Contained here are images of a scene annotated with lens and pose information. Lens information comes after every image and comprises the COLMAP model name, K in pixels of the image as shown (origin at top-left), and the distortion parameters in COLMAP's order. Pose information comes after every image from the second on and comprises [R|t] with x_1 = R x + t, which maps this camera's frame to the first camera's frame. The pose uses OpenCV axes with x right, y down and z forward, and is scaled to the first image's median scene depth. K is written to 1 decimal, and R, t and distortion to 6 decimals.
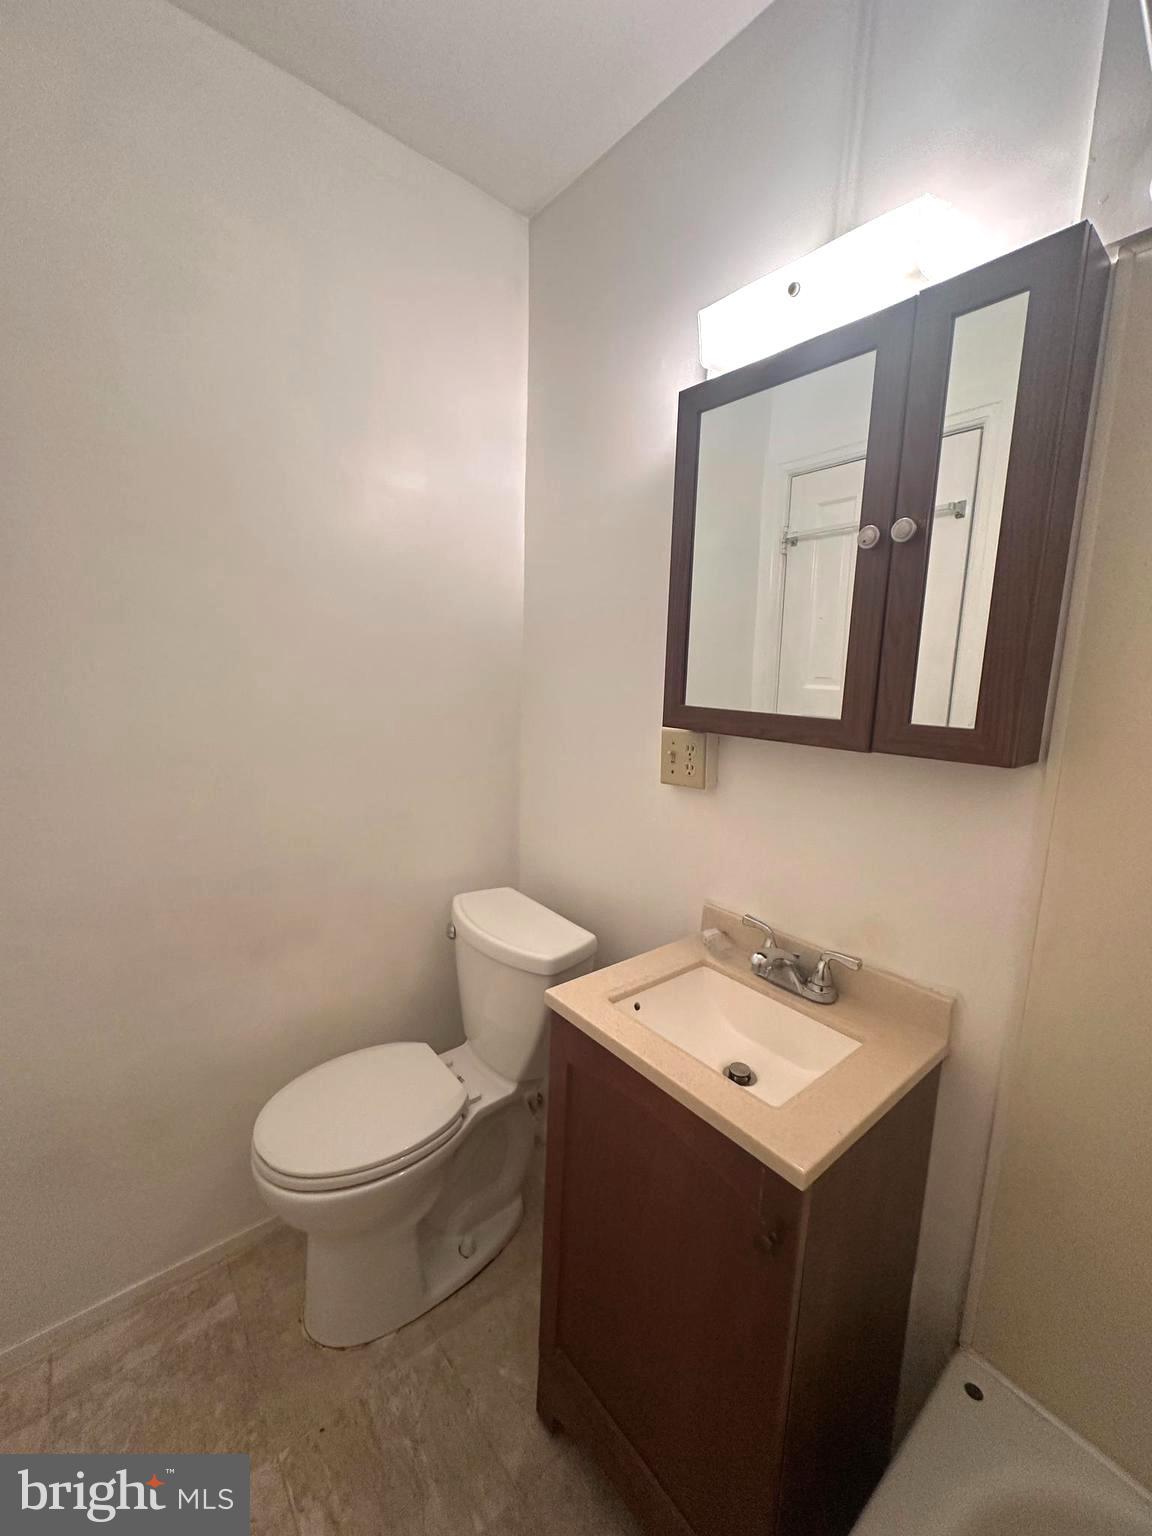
lens RADIAL K [[610.1, 0, 575.0], [0, 610.1, 766.9], [0, 0, 1]] dist [-0.003442, 0.001091]
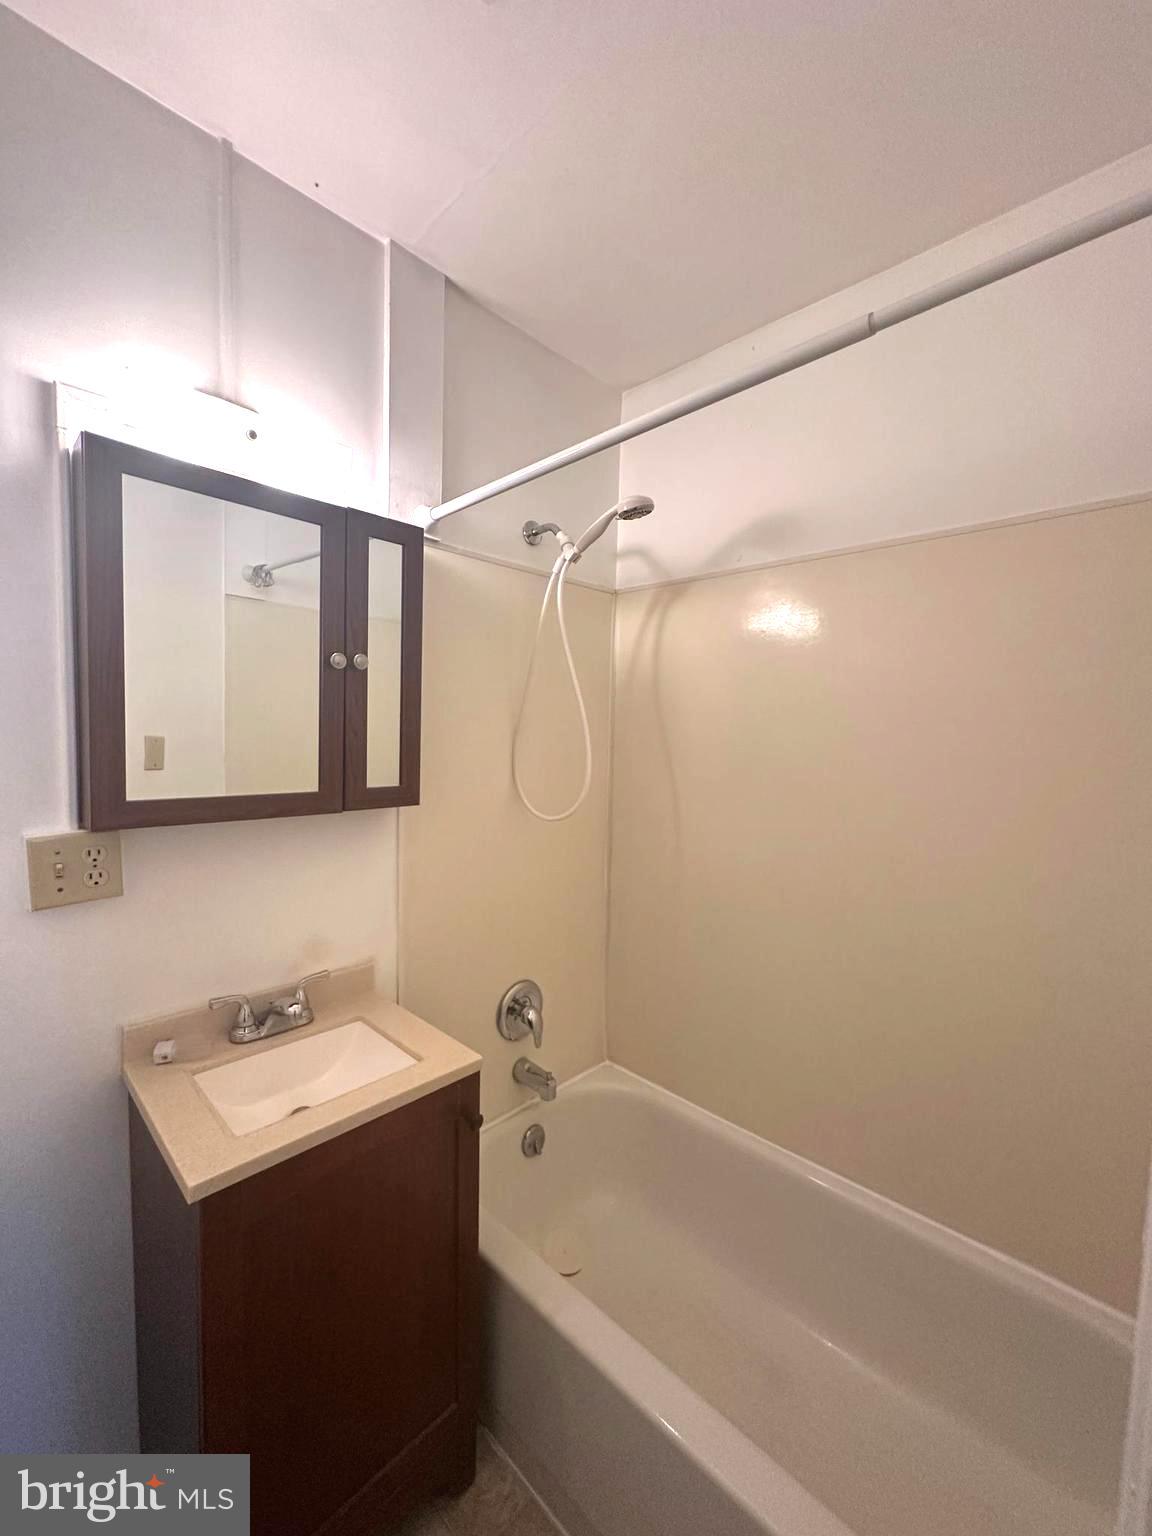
lens RADIAL K [[610.1, 0, 574.7], [0, 610.1, 768.8], [0, 0, 1]] dist [-0.003442, 0.001091]
pose [[-0.102295, -0.097215, 0.989992, -0.850110], [0.127775, 0.985685, 0.109995, -0.188206], [-0.986514, 0.137749, -0.088409, 0.537216]]
